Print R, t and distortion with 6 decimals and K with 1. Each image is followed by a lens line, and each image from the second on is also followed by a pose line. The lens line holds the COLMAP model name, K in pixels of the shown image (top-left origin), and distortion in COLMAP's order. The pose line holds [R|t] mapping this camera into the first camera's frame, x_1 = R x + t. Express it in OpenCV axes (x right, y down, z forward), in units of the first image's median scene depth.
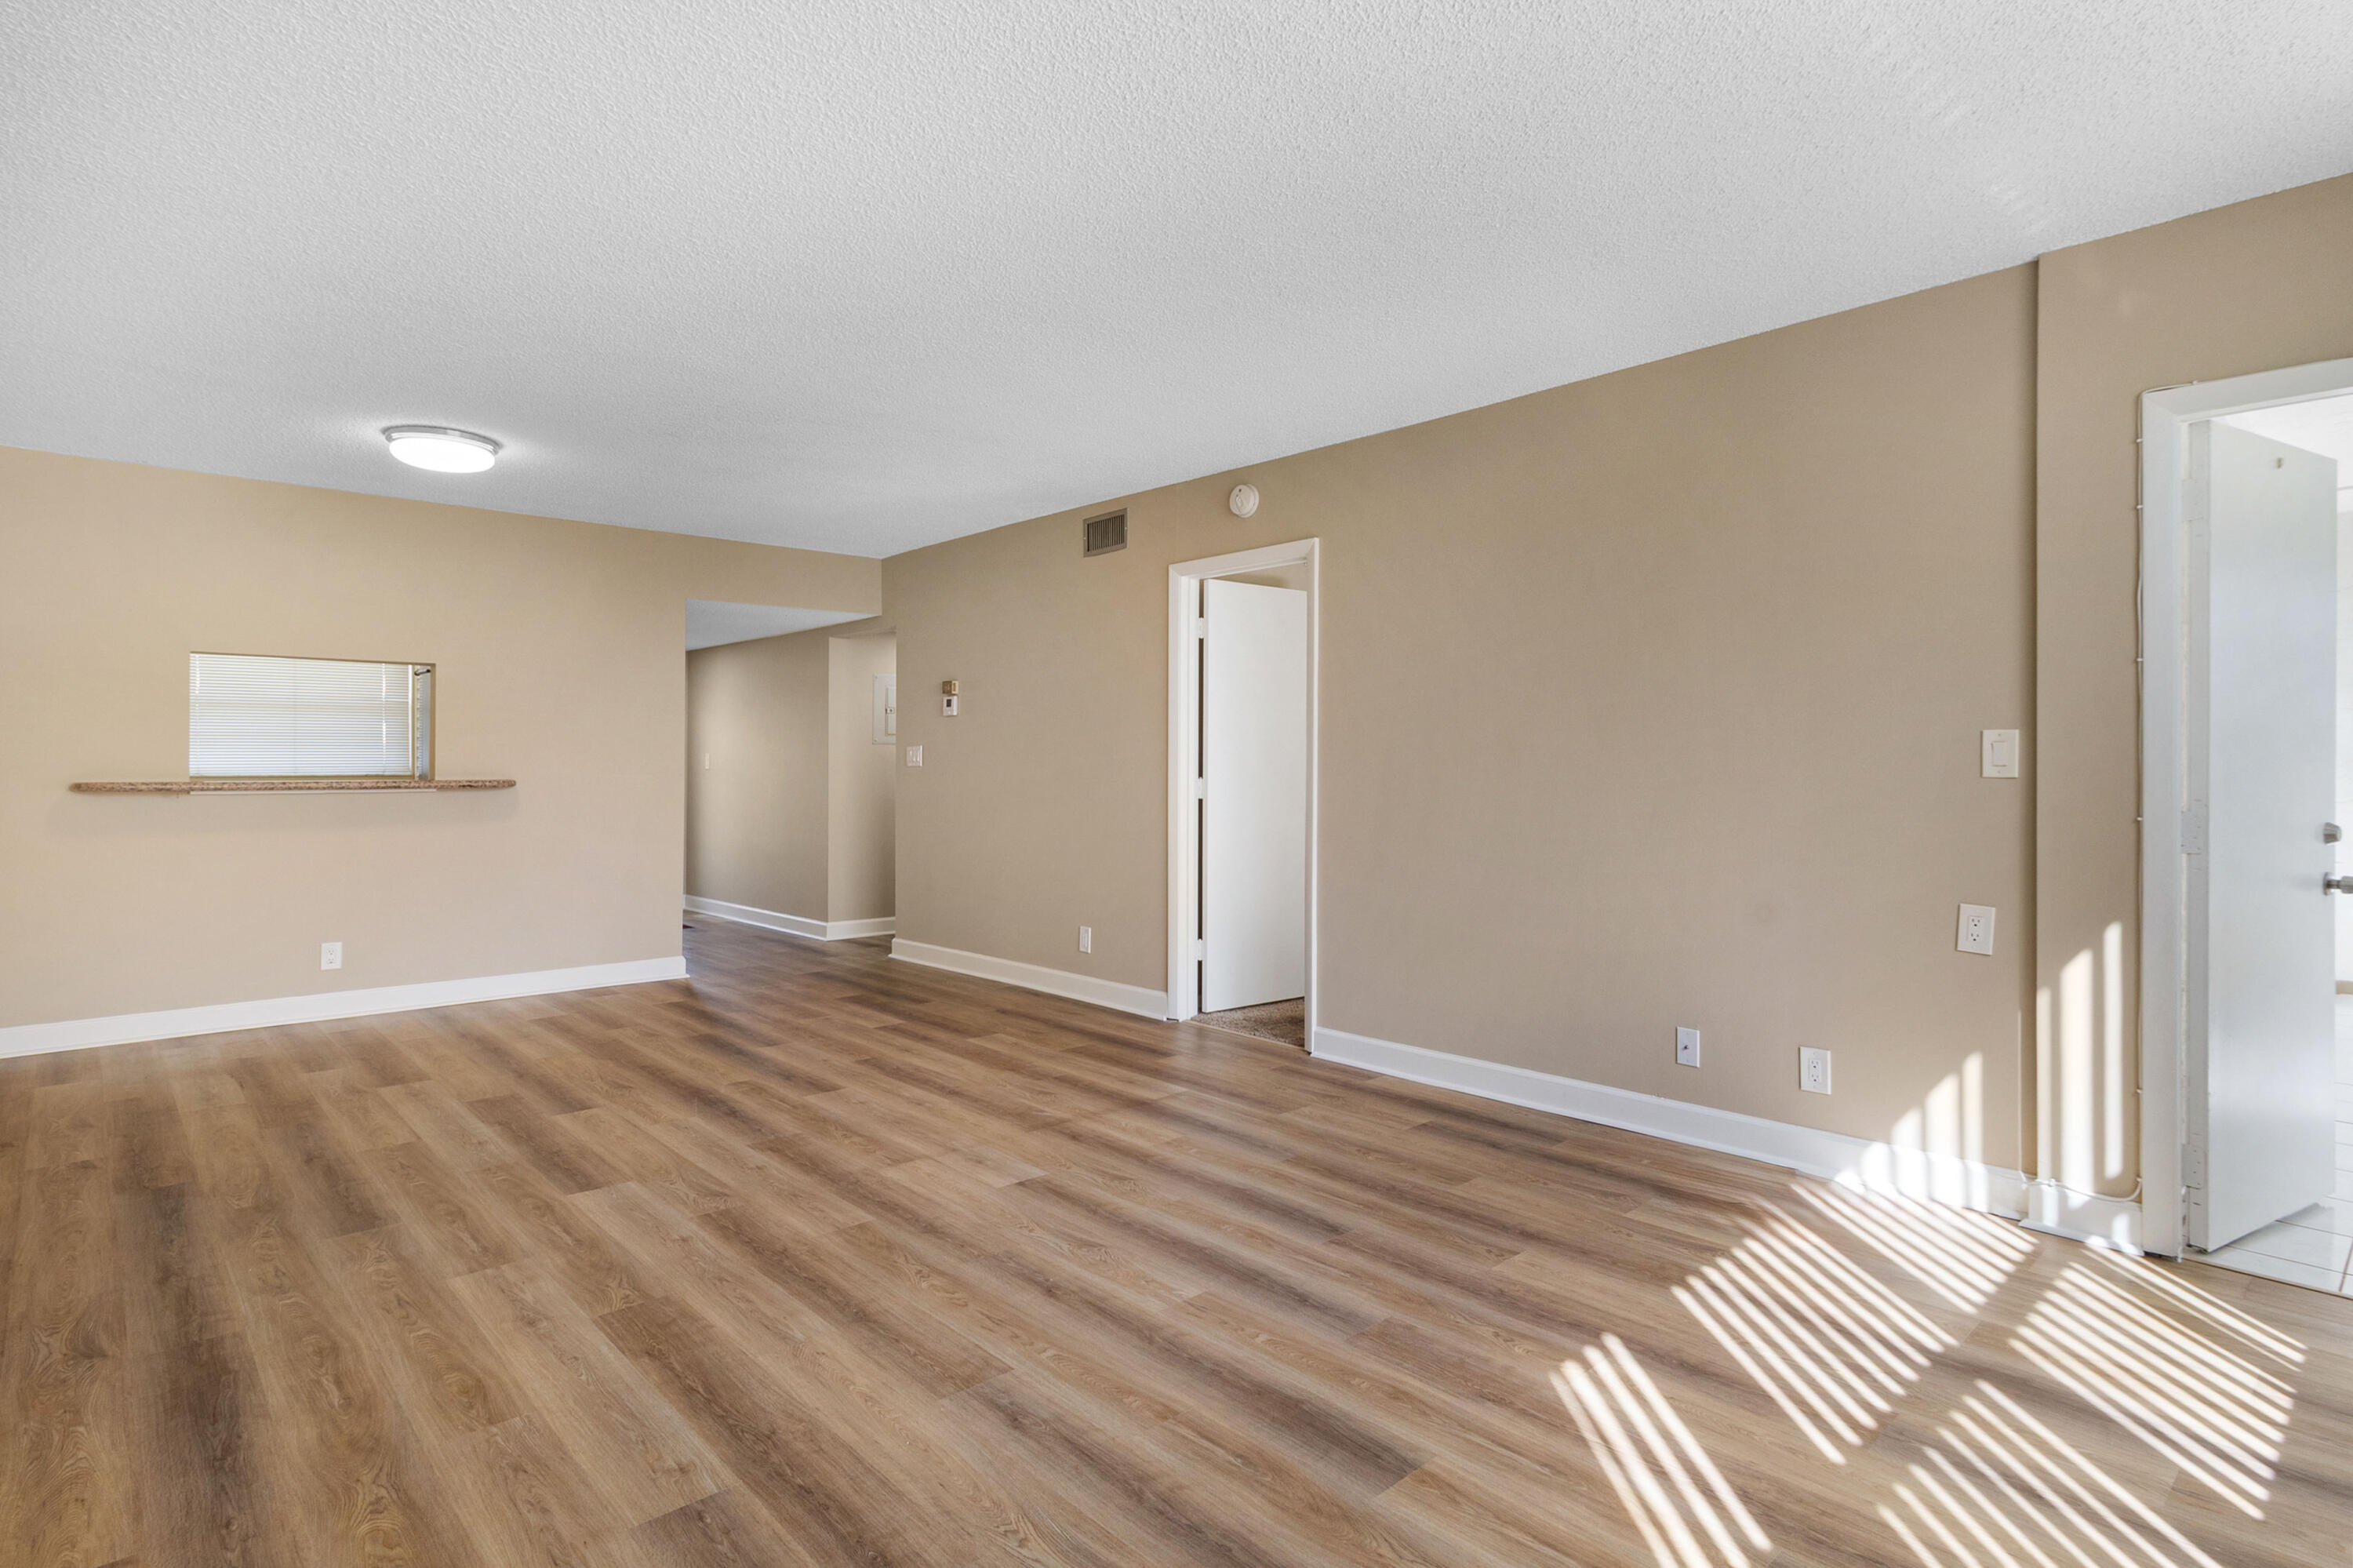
lens RADIAL K [[1117.6, 0, 1179.5], [0, 1117.6, 755.6], [0, 0, 1]] dist [0.001271, 0.000998]
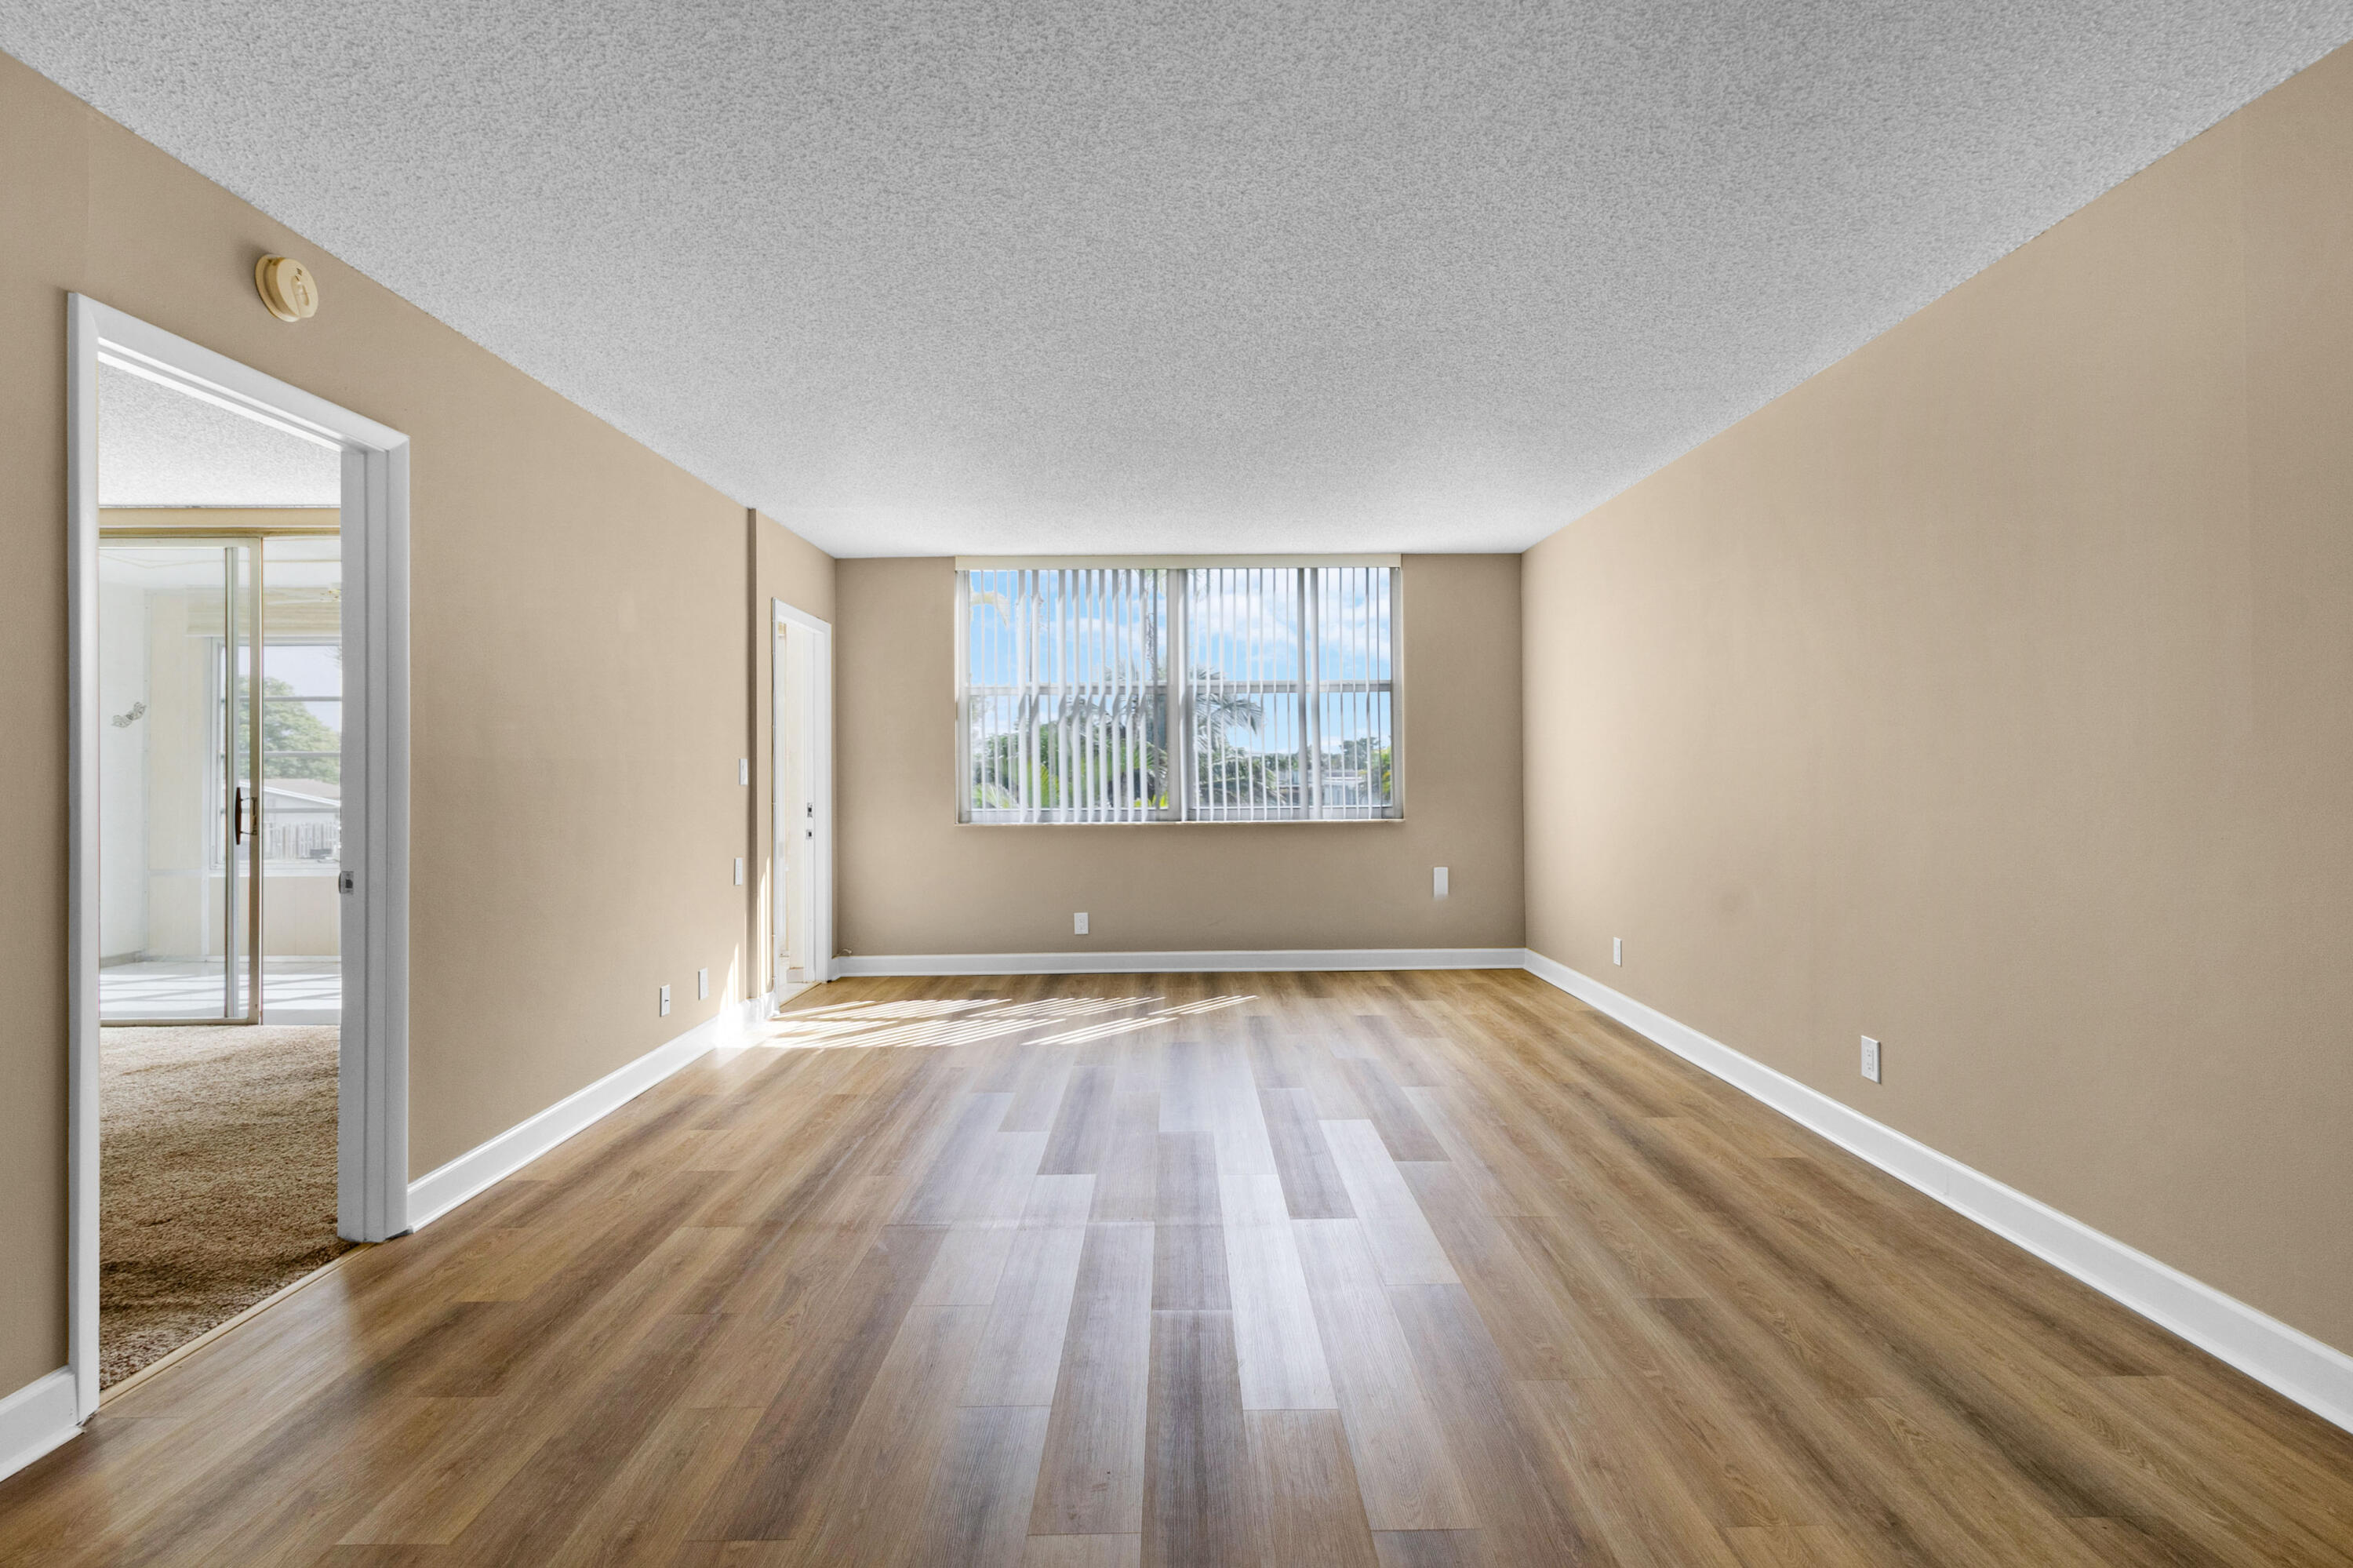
lens RADIAL K [[1117.6, 0, 1179.5], [0, 1117.6, 755.6], [0, 0, 1]] dist [0.001271, 0.000998]
pose [[-0.724097, 0.016411, 0.689503, -1.004762], [0.009592, 0.999860, -0.013725, 0.002612], [-0.689631, -0.003325, -0.724153, 1.807376]]
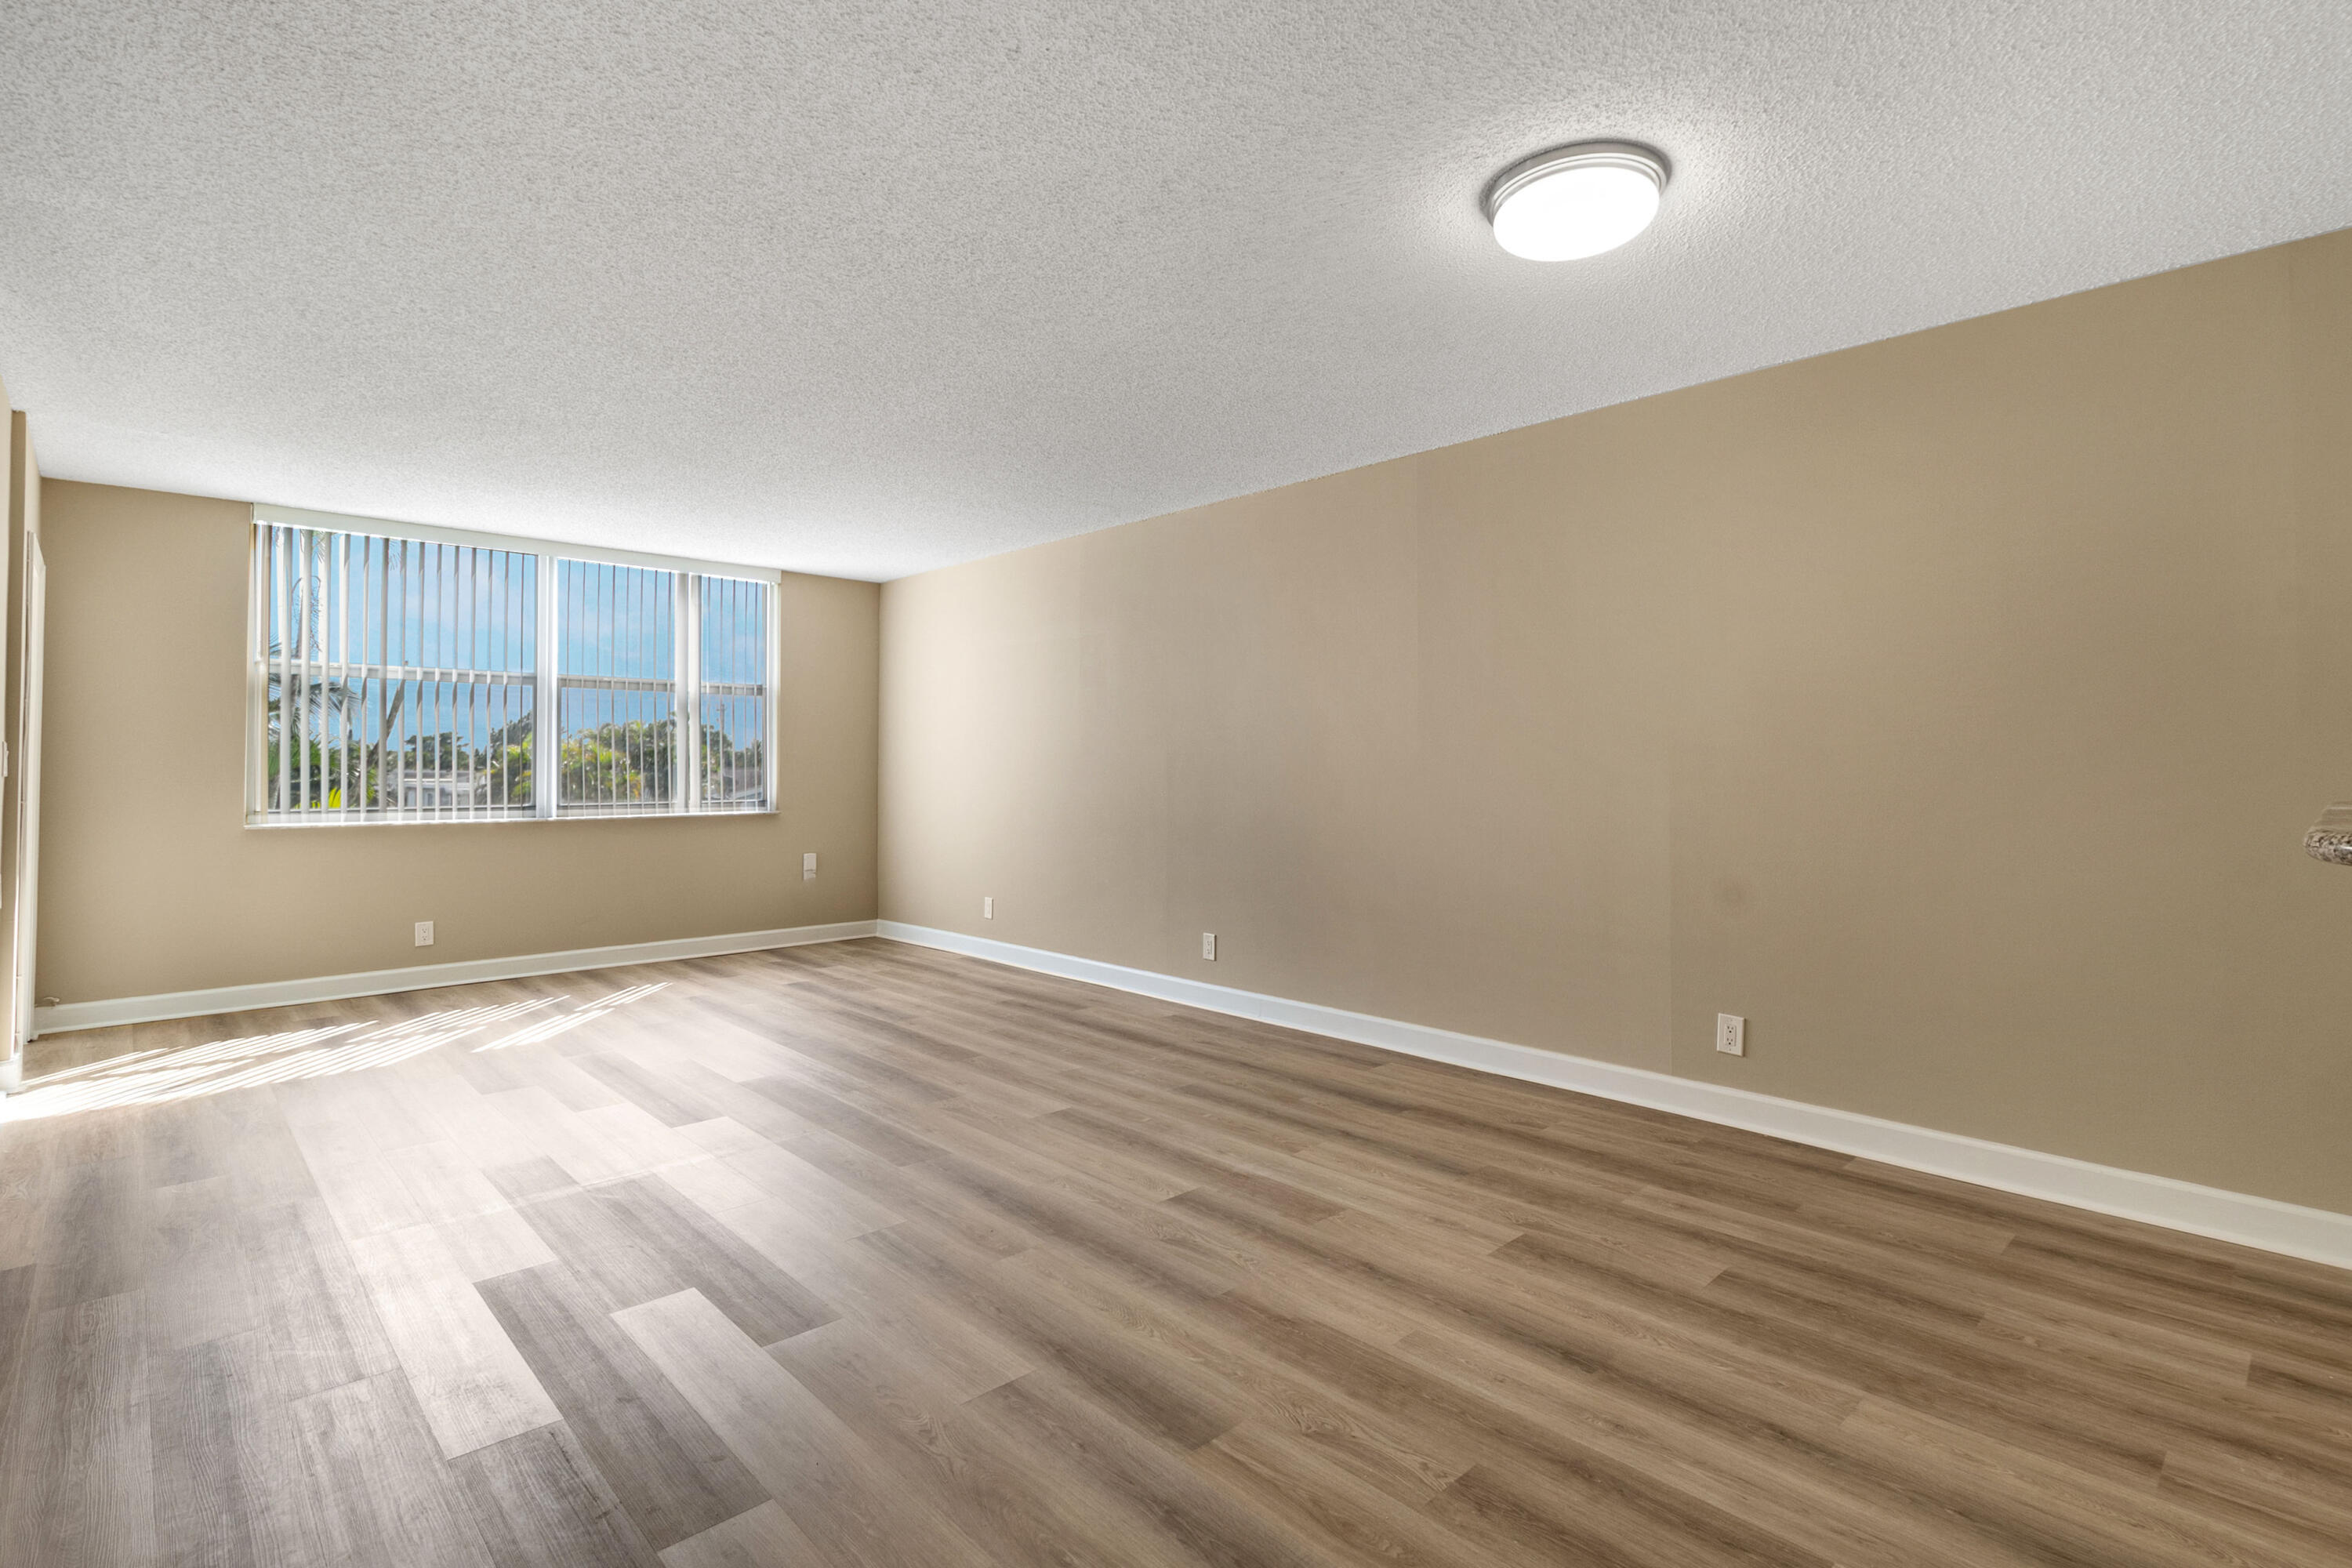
lens RADIAL K [[1117.1, 0, 1179.0], [0, 1117.1, 755.6], [0, 0, 1]] dist [0.001271, 0.000998]
pose [[-0.999978, 0.000349, 0.006696, -0.694191], [0.000279, 0.999944, -0.010564, 0.006802], [-0.006700, -0.010562, -0.999922, 2.325175]]
